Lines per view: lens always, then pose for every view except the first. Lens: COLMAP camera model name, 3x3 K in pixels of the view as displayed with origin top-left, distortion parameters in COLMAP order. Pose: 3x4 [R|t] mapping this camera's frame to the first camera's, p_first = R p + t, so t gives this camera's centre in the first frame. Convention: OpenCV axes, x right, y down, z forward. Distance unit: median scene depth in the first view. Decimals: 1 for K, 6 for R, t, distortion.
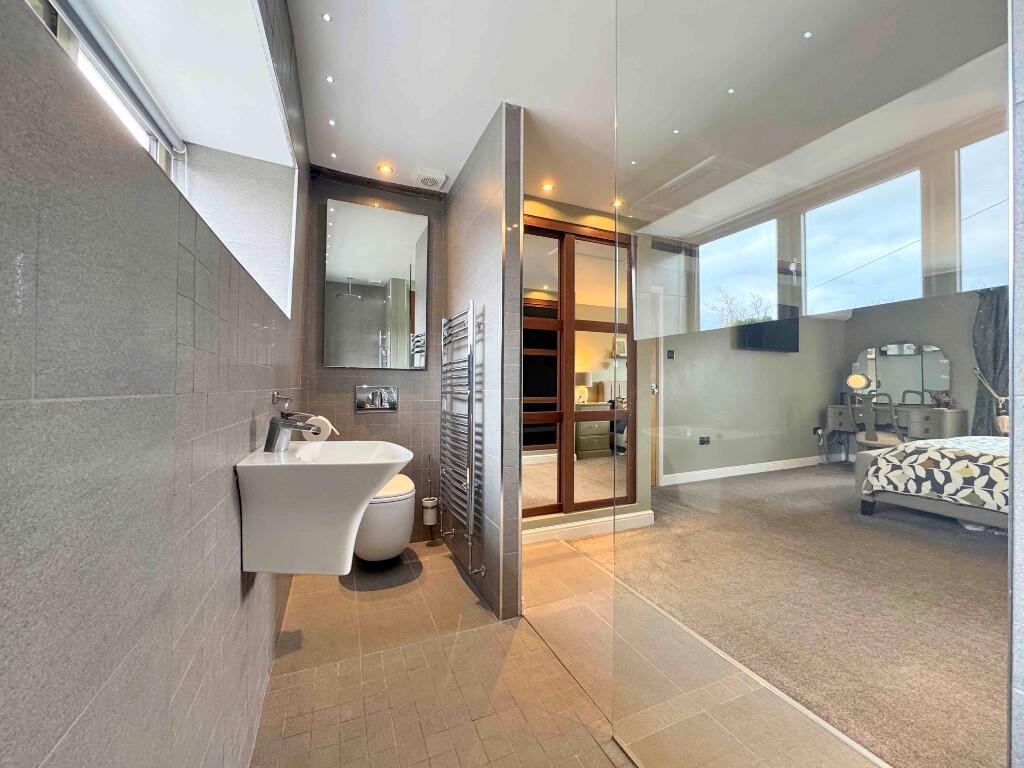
lens RADIAL K [[407.9, 0, 511.0], [0, 407.9, 383.4], [0, 0, 1]] dist [-0.001831, -0.000491]
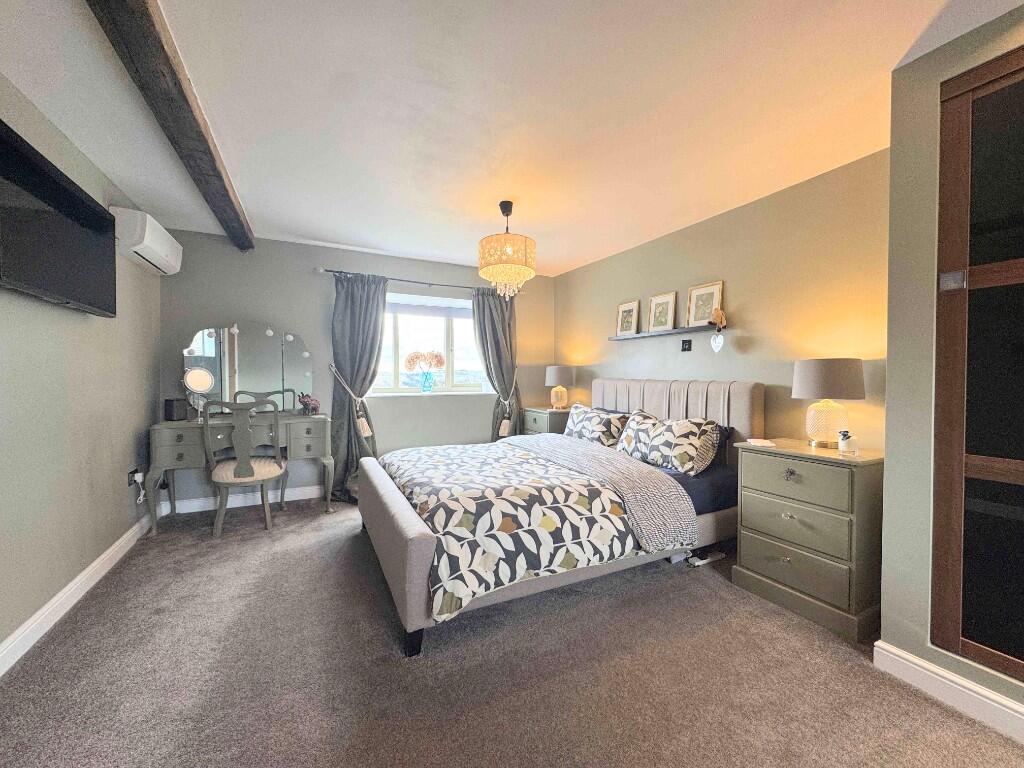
lens RADIAL K [[407.9, 0, 511.0], [0, 407.9, 383.4], [0, 0, 1]] dist [-0.001831, -0.000491]
pose [[-0.043891, -0.018992, 0.998856, 0.382455], [-0.007225, 0.999799, 0.018692, -0.024361], [-0.999010, -0.006397, -0.044019, 0.944022]]
